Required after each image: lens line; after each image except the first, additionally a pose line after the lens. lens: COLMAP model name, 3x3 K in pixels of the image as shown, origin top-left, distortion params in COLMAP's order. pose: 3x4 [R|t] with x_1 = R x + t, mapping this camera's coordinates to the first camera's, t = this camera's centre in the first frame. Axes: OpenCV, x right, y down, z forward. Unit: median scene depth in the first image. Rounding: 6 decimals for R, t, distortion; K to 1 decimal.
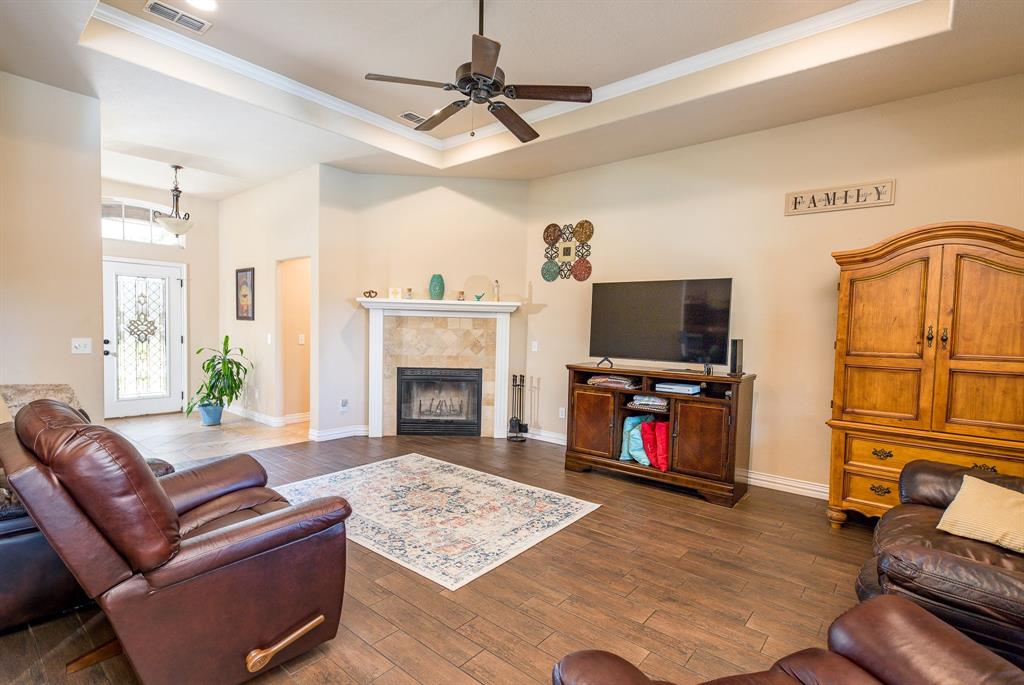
lens RADIAL K [[488.1, 0, 504.3], [0, 488.1, 348.5], [0, 0, 1]] dist [0.004275, -0.000155]
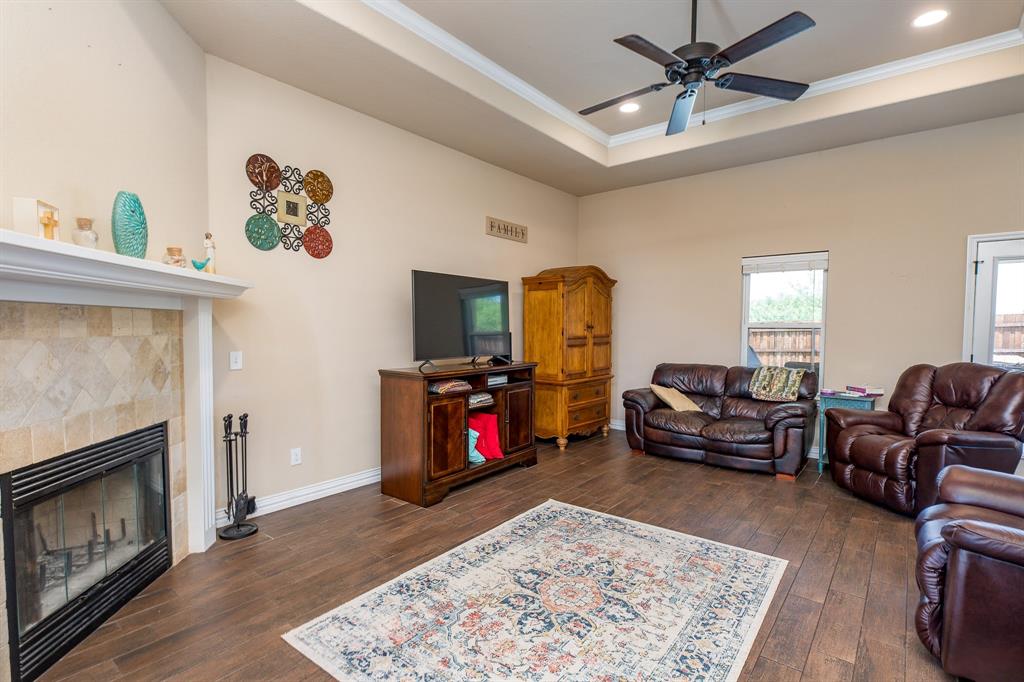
lens RADIAL K [[488.1, 0, 504.3], [0, 488.1, 347.0], [0, 0, 1]] dist [0.004275, -0.000155]
pose [[-0.006451, -0.068275, 0.997646, -0.536481], [0.045241, 0.996625, 0.068498, -0.047405], [-0.998955, 0.045577, -0.003340, 0.733879]]
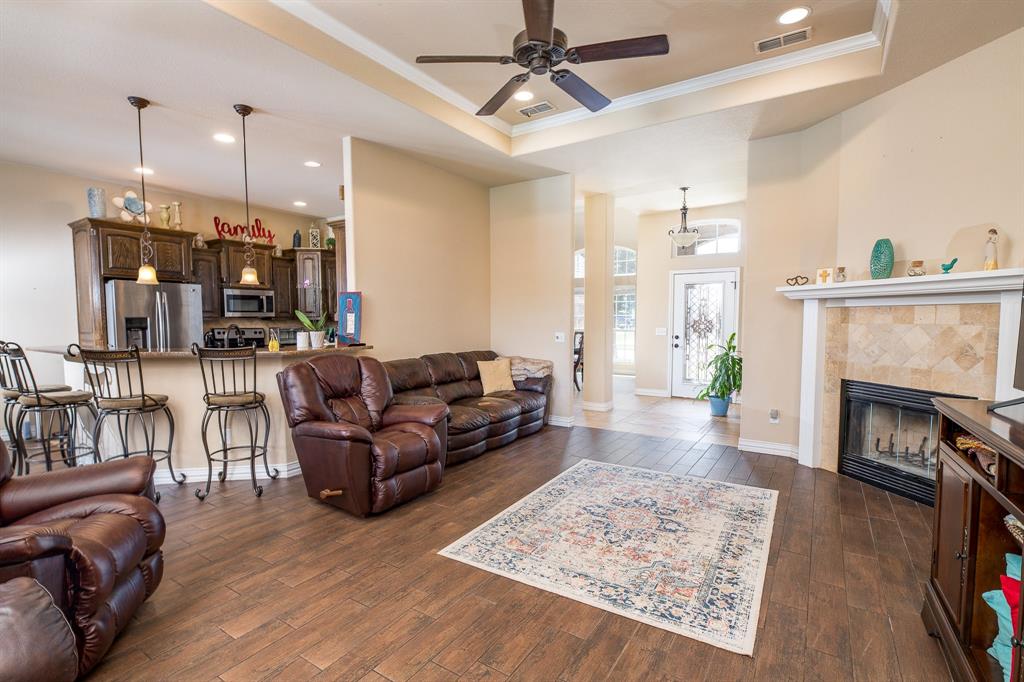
lens RADIAL K [[488.1, 0, 504.3], [0, 488.1, 347.0], [0, 0, 1]] dist [0.004275, -0.000155]
pose [[0.114999, 0.036276, -0.992703, 0.457960], [-0.041060, 0.998653, 0.031737, -0.011155], [0.992517, 0.037111, 0.116334, 0.449665]]
